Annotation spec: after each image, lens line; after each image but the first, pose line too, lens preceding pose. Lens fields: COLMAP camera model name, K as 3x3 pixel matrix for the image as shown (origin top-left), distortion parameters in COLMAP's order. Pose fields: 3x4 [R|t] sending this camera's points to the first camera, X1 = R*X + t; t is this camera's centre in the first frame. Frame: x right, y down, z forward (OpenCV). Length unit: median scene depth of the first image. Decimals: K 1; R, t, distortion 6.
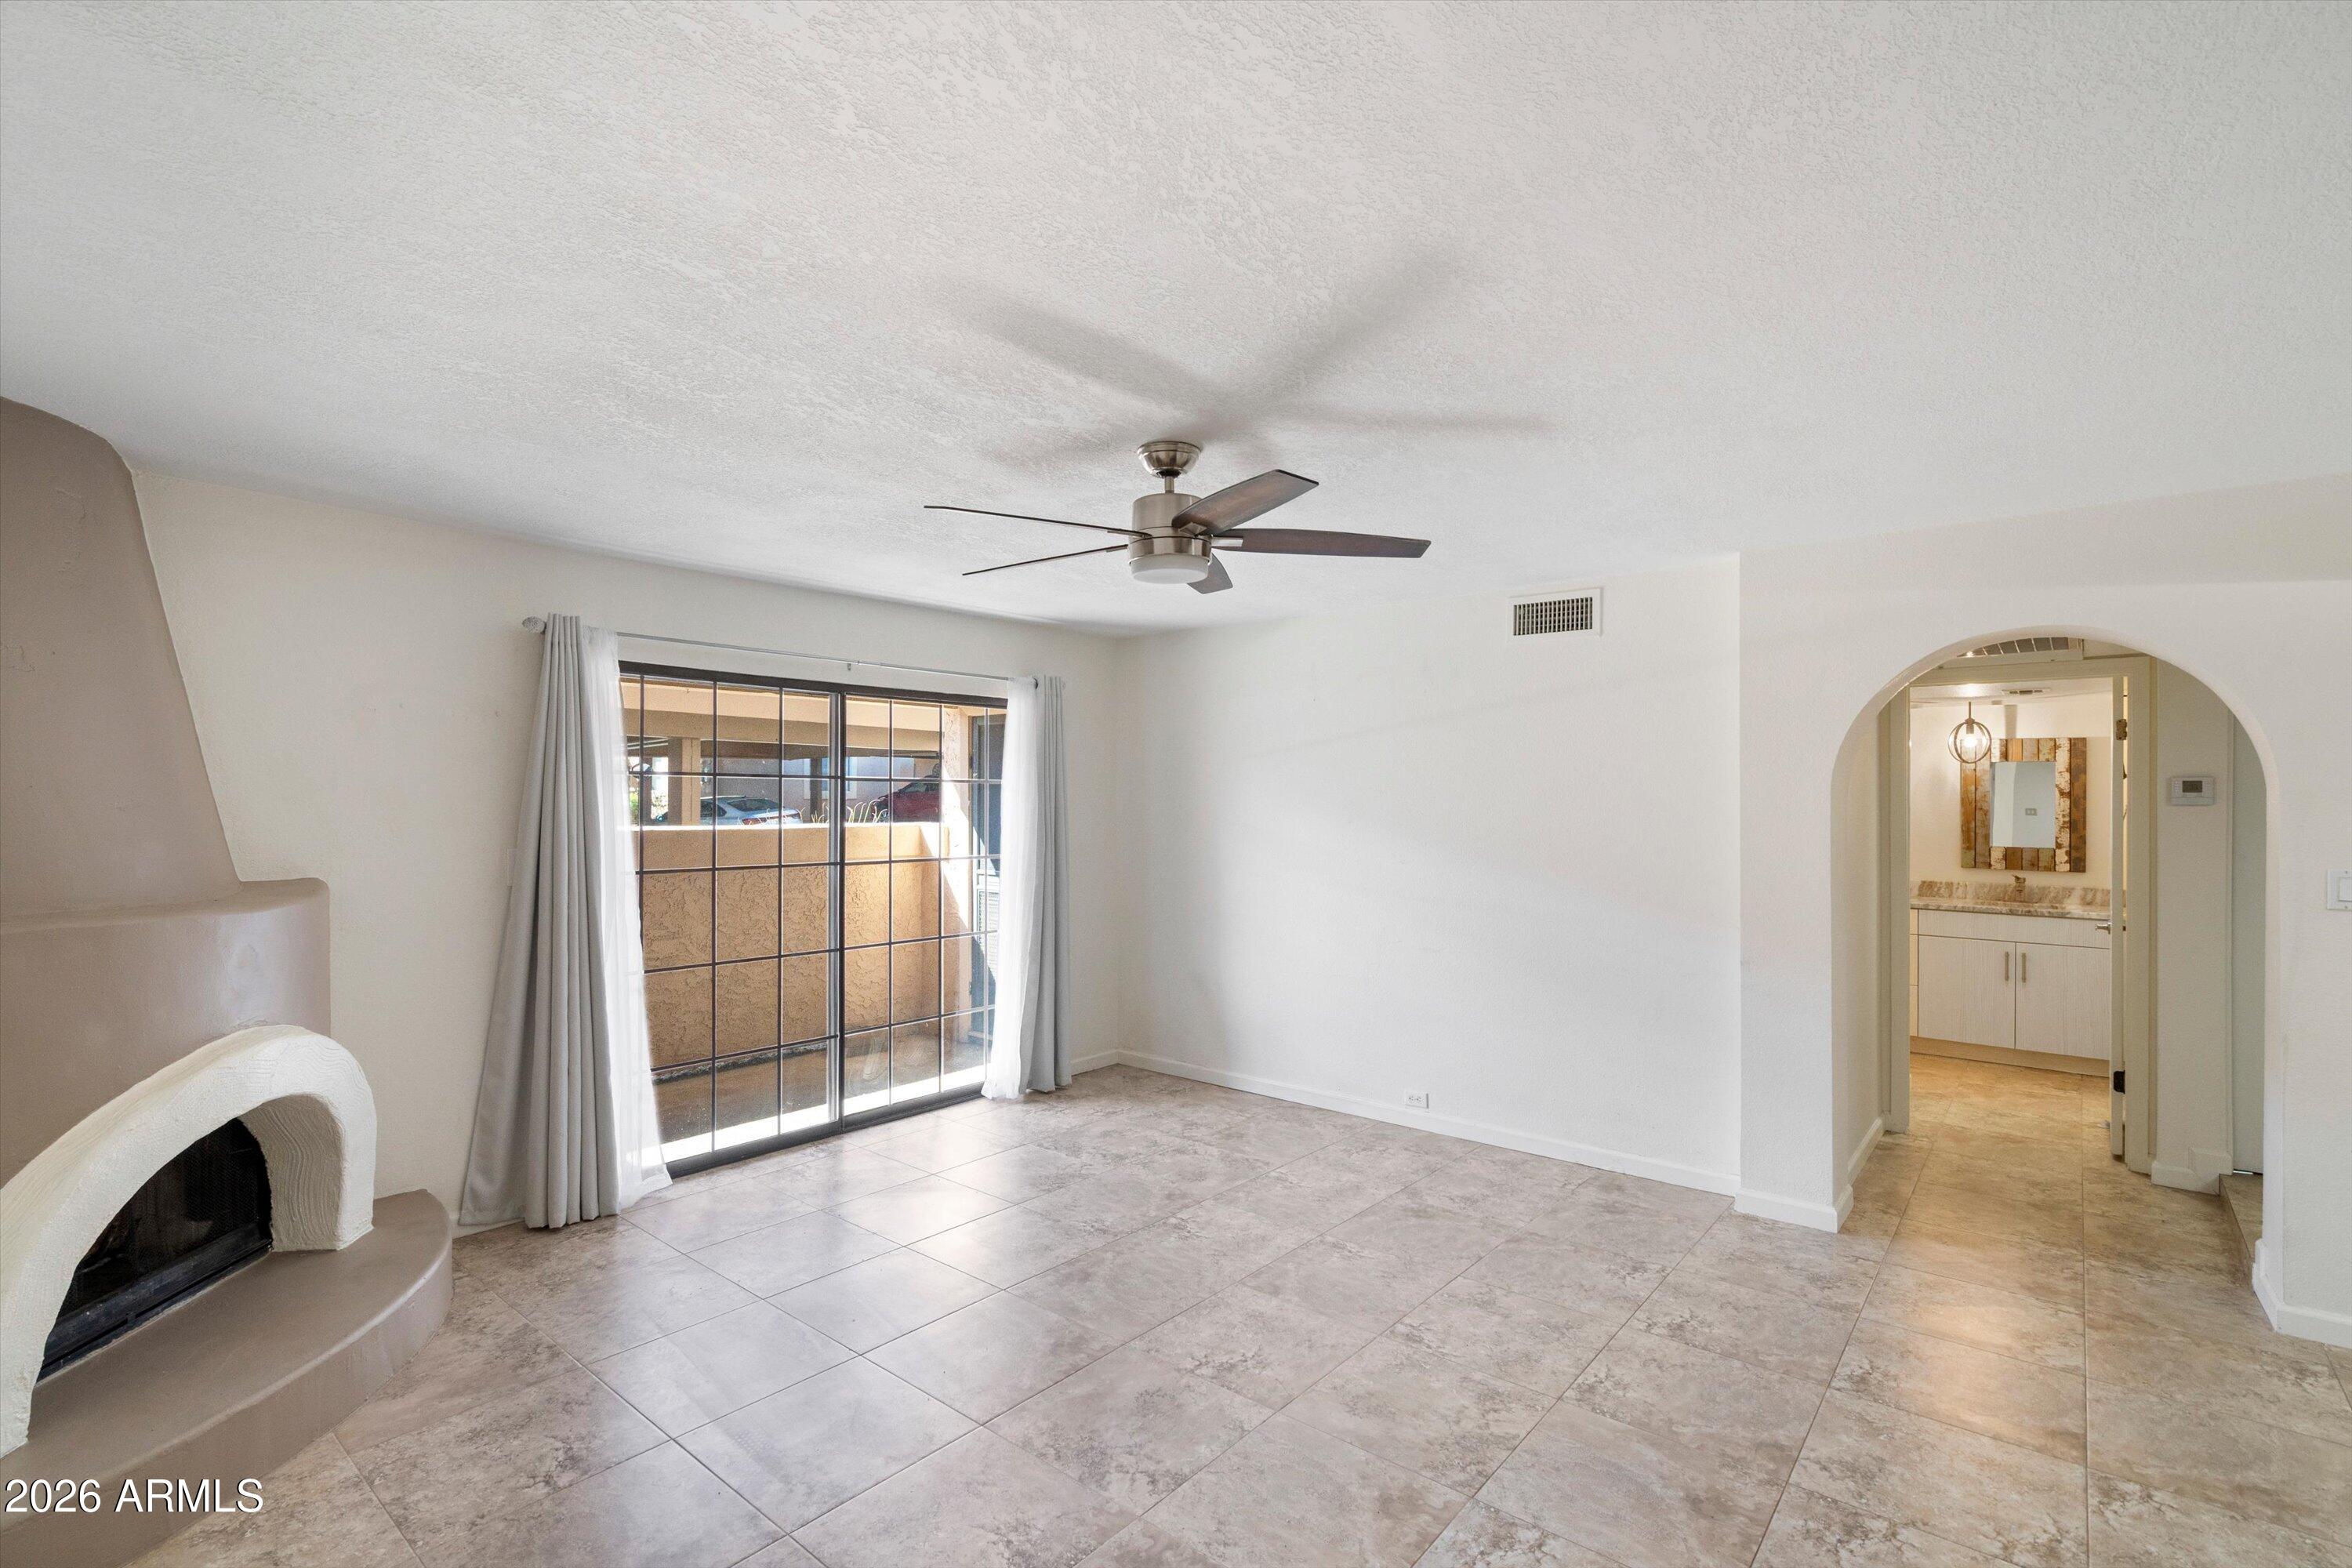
lens RADIAL K [[1076.2, 0, 1175.1], [0, 1076.2, 796.2], [0, 0, 1]] dist [0.001290, 0.000153]
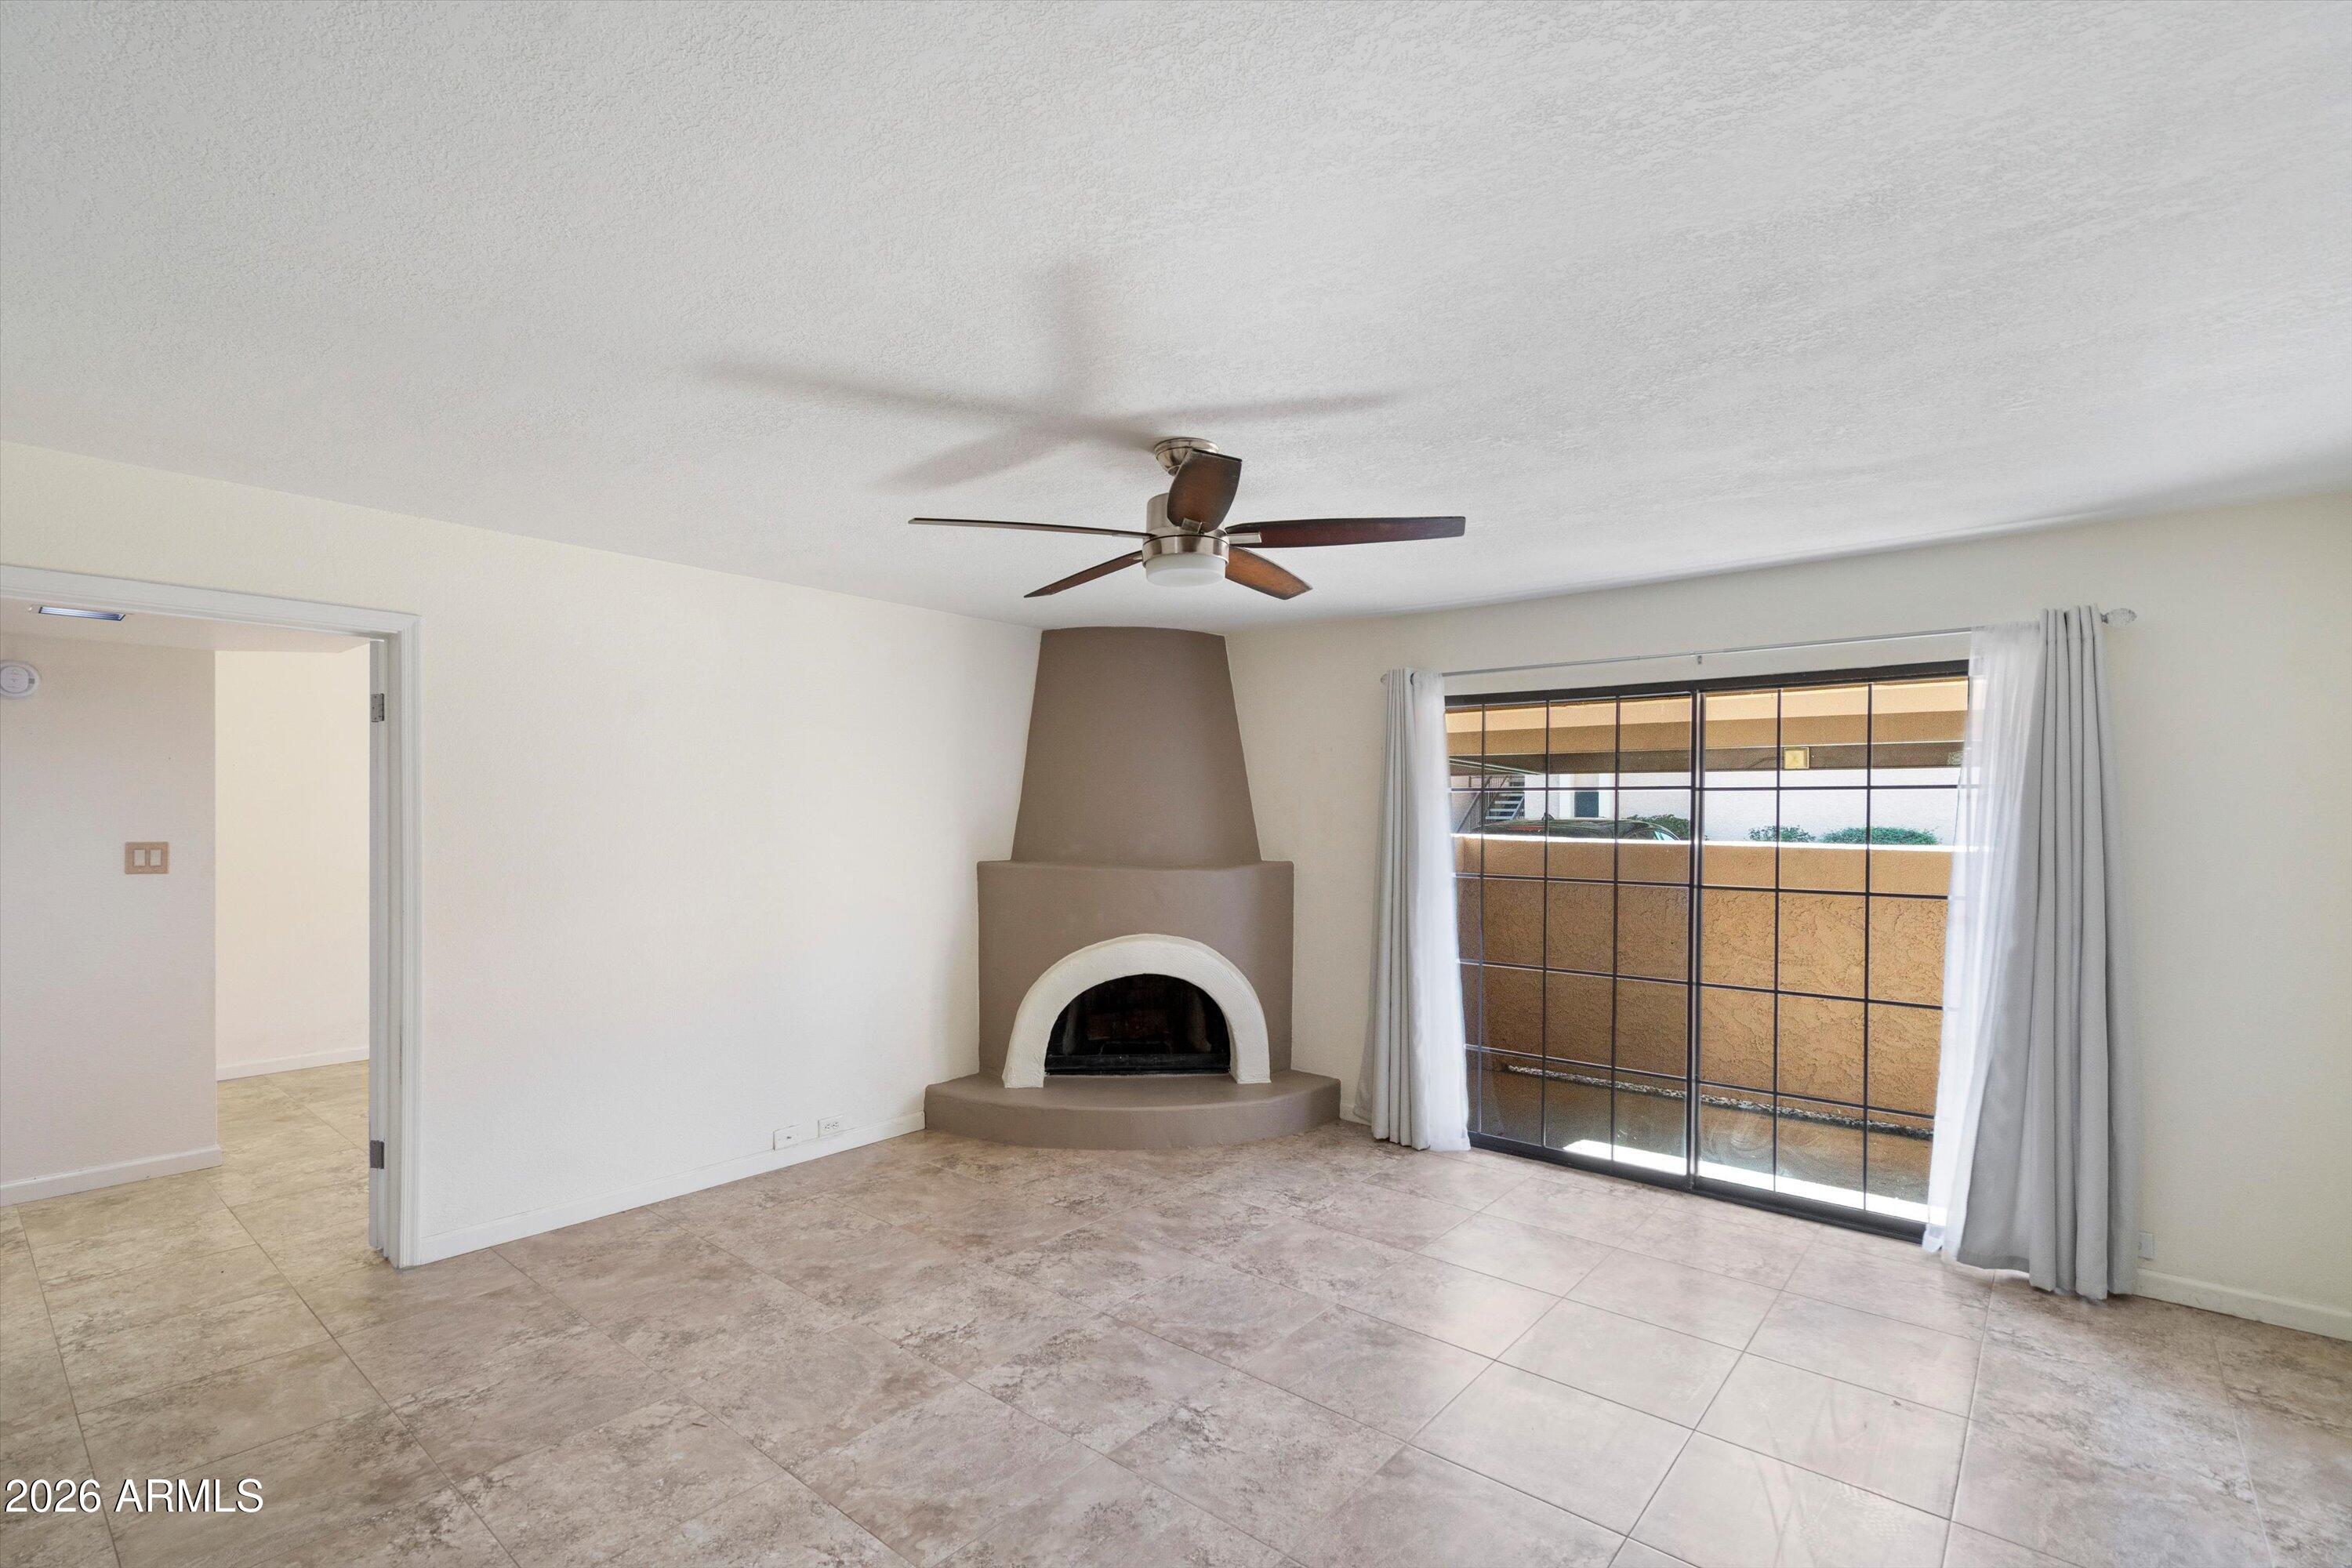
lens RADIAL K [[1078.1, 0, 1173.5], [0, 1078.1, 815.5], [0, 0, 1]] dist [-0.002209, -0.000117]
pose [[-0.008061, -0.003336, -0.999962, 0.595842], [0.000607, 0.999994, -0.003341, 0.009315], [0.999967, -0.000634, -0.008059, 0.614424]]
